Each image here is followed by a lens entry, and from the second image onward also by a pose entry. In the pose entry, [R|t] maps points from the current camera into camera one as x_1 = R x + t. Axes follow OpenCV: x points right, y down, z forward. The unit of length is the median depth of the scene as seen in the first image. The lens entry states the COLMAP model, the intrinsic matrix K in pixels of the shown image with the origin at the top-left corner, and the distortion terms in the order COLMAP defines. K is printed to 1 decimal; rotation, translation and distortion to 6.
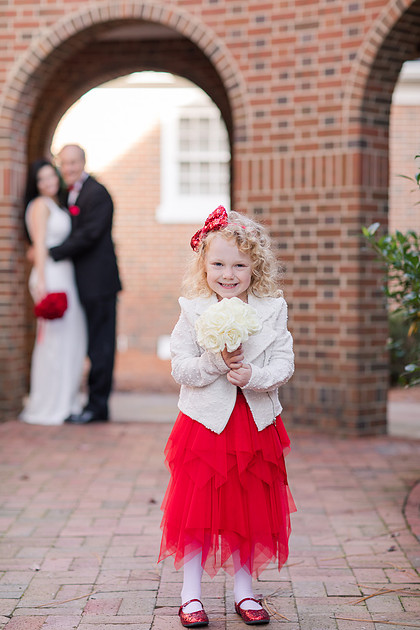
lens RADIAL K [[1503.6, 0, 211.9], [0, 1503.6, 299.1], [0, 0, 1]] dist [0.042060, 0.271093]
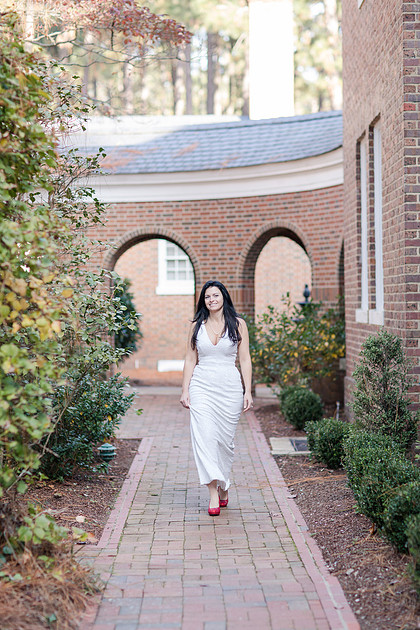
lens RADIAL K [[1525.3, 0, 210.6], [0, 1525.3, 314.0], [0, 0, 1]] dist [0.022101, 0.100958]
pose [[0.999773, -0.013815, 0.016230, -0.002498], [0.013872, 0.999898, -0.003414, -0.045608], [-0.016181, 0.003638, 0.999862, -1.674251]]
